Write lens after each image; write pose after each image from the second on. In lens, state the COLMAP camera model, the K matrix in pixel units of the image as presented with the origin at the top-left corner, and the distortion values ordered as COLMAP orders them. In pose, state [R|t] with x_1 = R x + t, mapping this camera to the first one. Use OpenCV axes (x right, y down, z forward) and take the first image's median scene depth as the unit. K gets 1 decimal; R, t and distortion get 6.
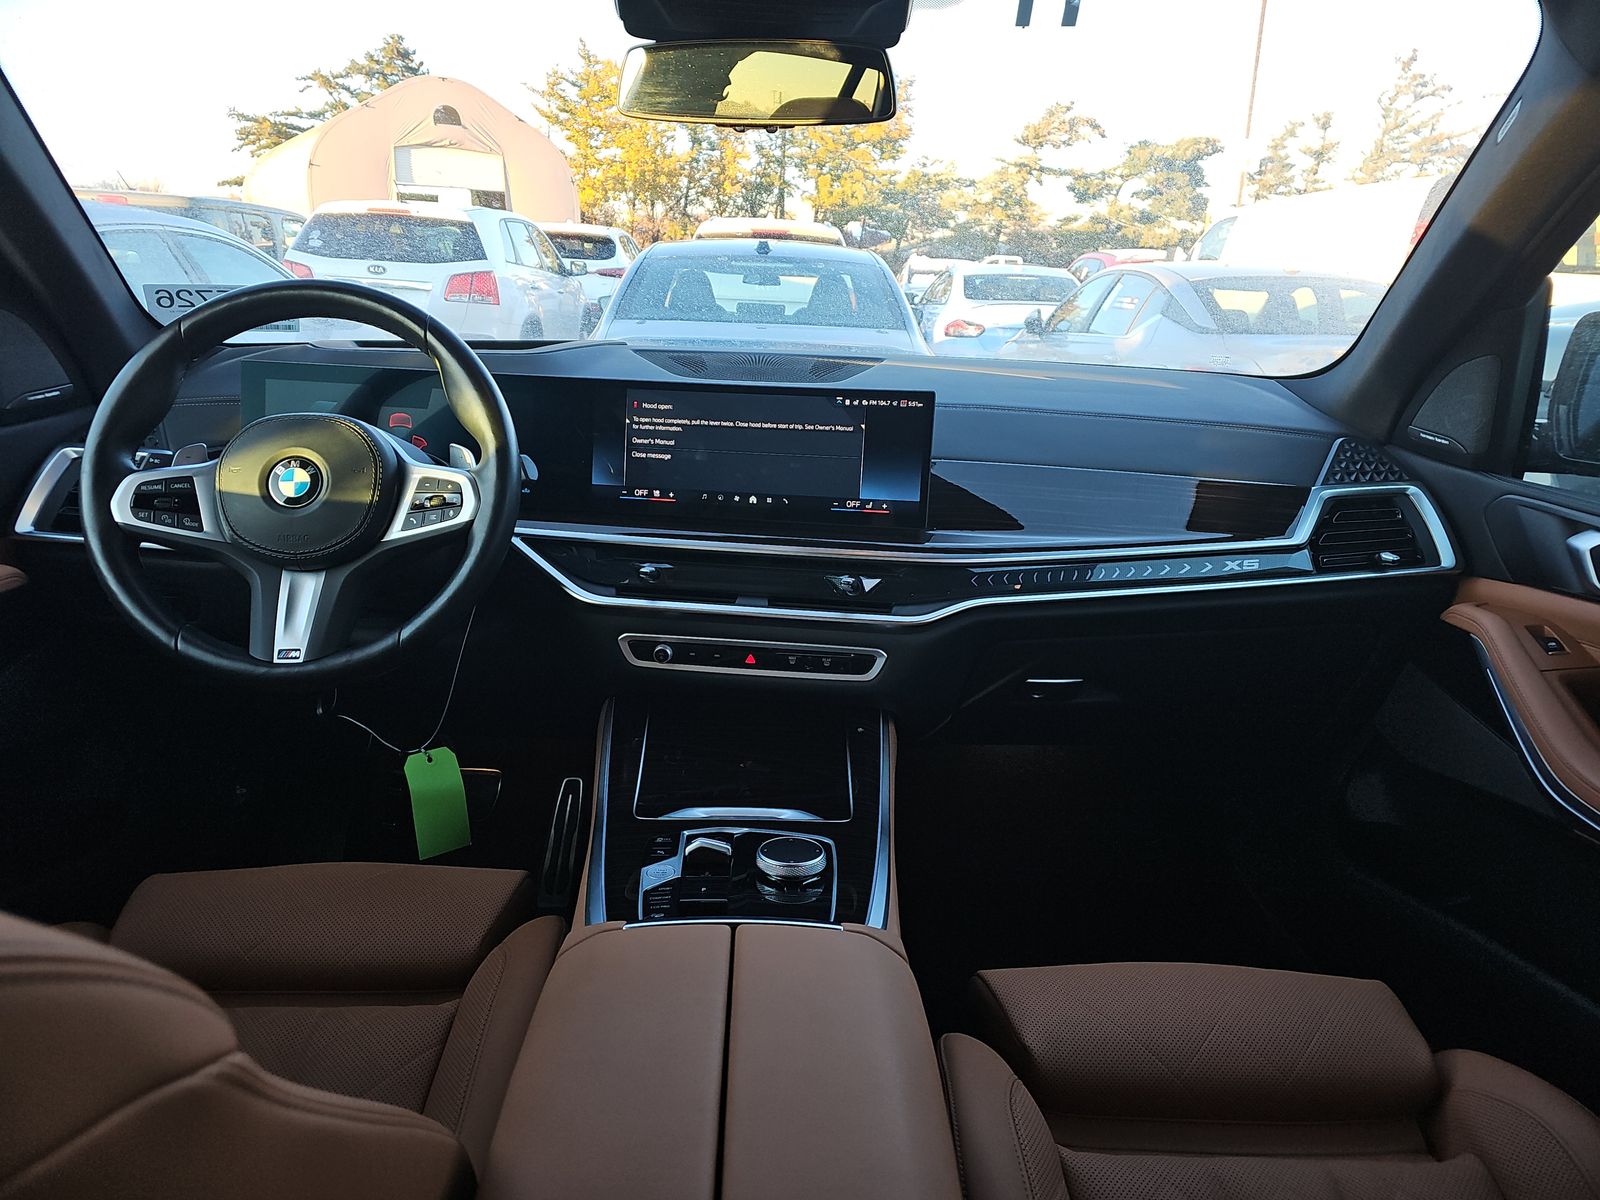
lens RADIAL K [[1086.9, 0, 810.6], [0, 1086.9, 603.9], [0, 0, 1]] dist [-0.008271, -0.004907]
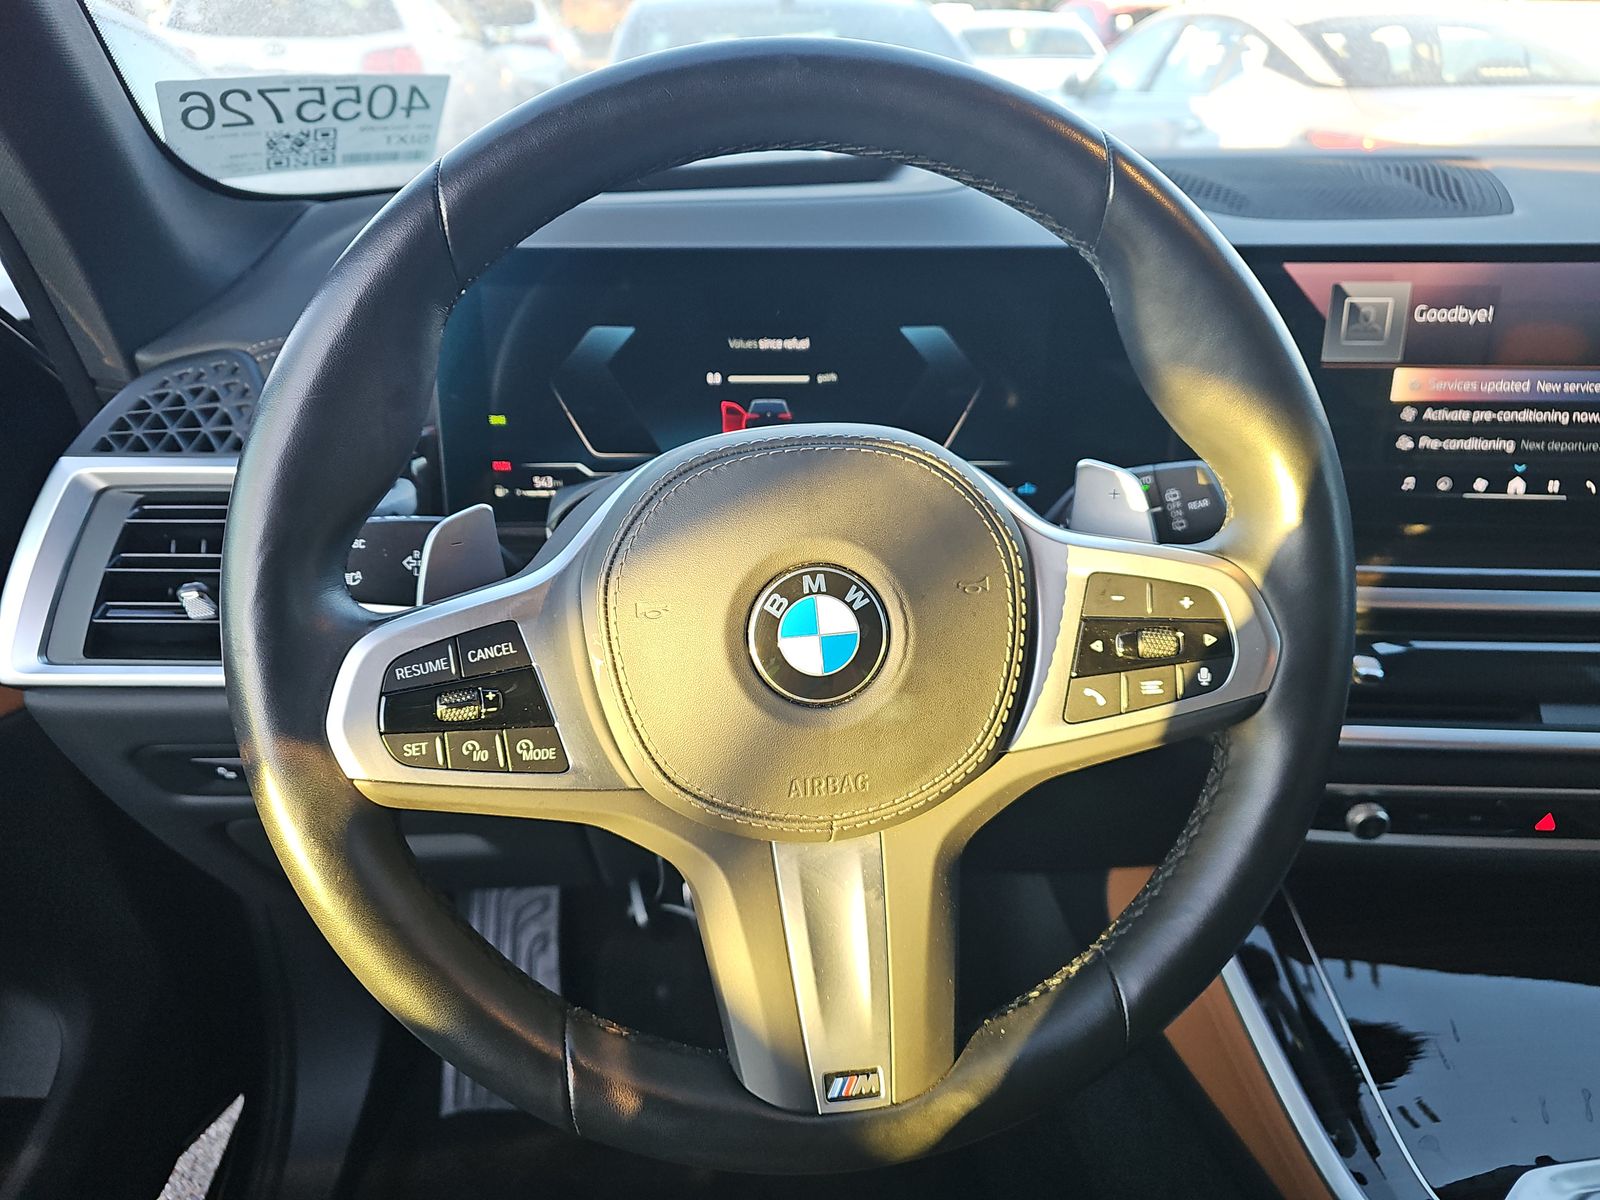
lens RADIAL K [[1086.9, 0, 790.4], [0, 1086.9, 605.7], [0, 0, 1]] dist [-0.008271, -0.004907]
pose [[0.997049, -0.063497, 0.043134, -0.424832], [0.054187, 0.980210, 0.190402, -0.164404], [-0.054370, -0.187503, 0.980758, 0.539975]]
